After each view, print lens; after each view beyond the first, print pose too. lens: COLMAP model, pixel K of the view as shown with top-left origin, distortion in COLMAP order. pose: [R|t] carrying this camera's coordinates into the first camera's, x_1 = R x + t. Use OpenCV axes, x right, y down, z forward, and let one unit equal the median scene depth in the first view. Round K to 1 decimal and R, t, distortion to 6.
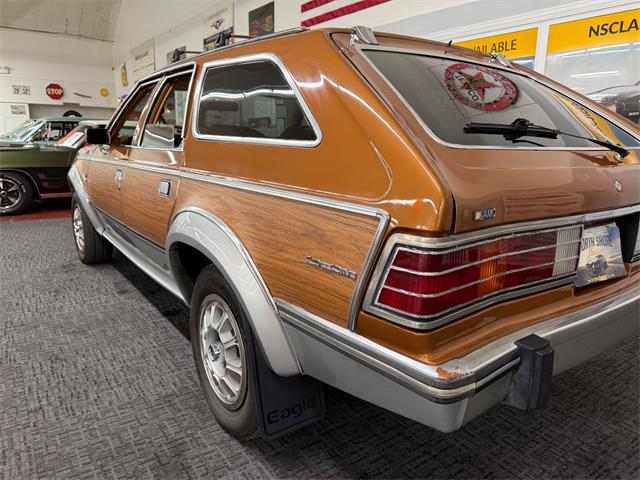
lens RADIAL K [[457.4, 0, 323.2], [0, 457.4, 241.5], [0, 0, 1]] dist [-0.001411, -0.000122]
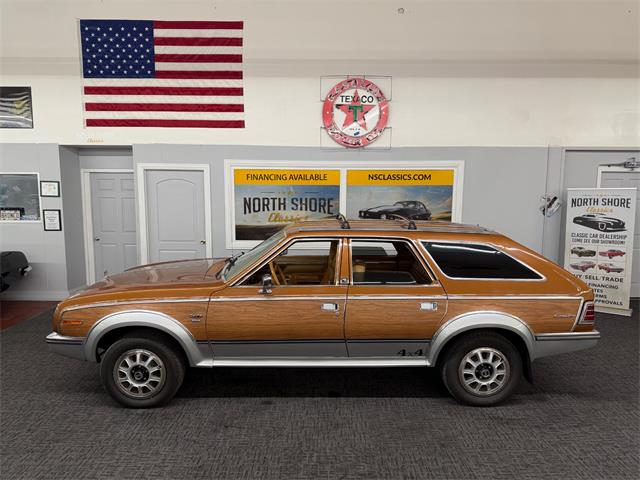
lens RADIAL K [[441.7, 0, 320.0], [0, 441.7, 240.0], [0, 0, 1]] dist [0.078487, -0.107167]
pose [[0.583198, -0.110549, 0.804773, -2.386247], [0.184487, 0.982834, 0.001316, -0.548590], [-0.791103, 0.147703, 0.593582, 0.237258]]
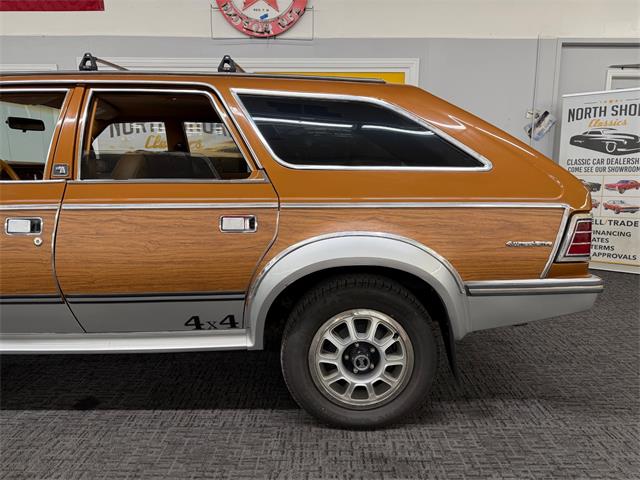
lens RADIAL K [[446.9, 0, 322.2], [0, 446.9, 242.4], [0, 0, 1]] dist [0.065100, -0.088263]
pose [[0.584770, -0.154043, 0.796439, -1.090581], [0.187070, 0.980949, 0.052378, -0.110115], [-0.789335, 0.118360, 0.602447, 0.390393]]
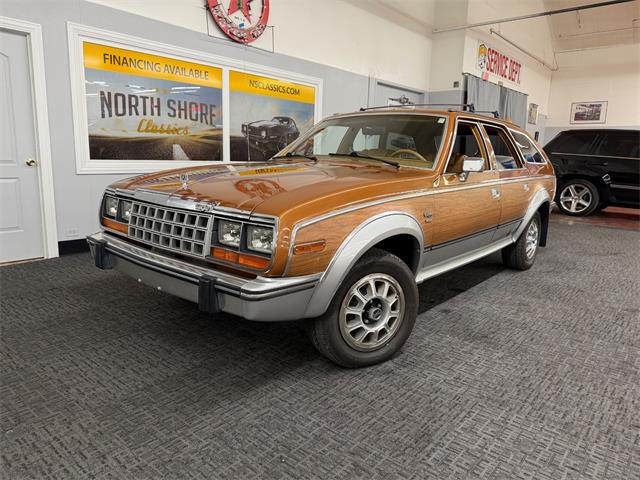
lens RADIAL K [[448.1, 0, 322.3], [0, 448.1, 236.9], [0, 0, 1]] dist [0.067143, -0.093880]
pose [[-0.242321, -0.203858, 0.948537, -2.476289], [0.180254, 0.951193, 0.250479, -0.677359], [-0.953304, 0.231674, -0.193748, 2.704807]]
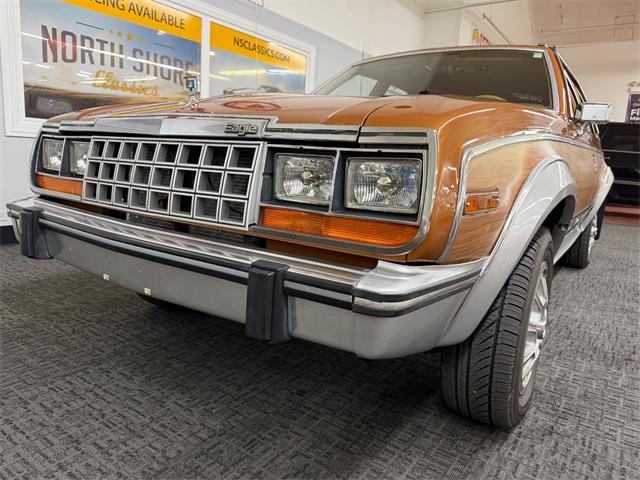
lens RADIAL K [[446.9, 0, 322.2], [0, 446.9, 242.4], [0, 0, 1]] dist [0.065100, -0.088263]
pose [[-0.329033, -0.208668, 0.920975, -1.839360], [0.151762, 0.950918, 0.269671, -0.502808], [-0.932044, 0.228499, -0.281216, 2.867831]]
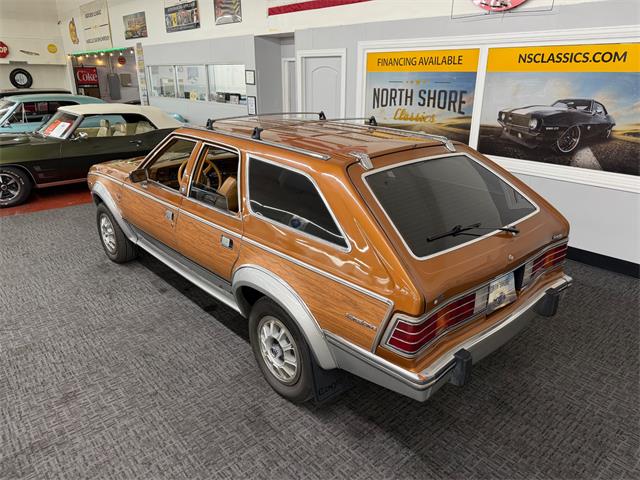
lens RADIAL K [[446.9, 0, 322.2], [0, 446.9, 242.4], [0, 0, 1]] dist [0.065100, -0.088263]
pose [[0.994668, -0.048197, 0.091173, -0.194122], [0.035293, 0.989777, 0.138189, -0.347229], [-0.096902, -0.134234, 0.986200, -0.516066]]
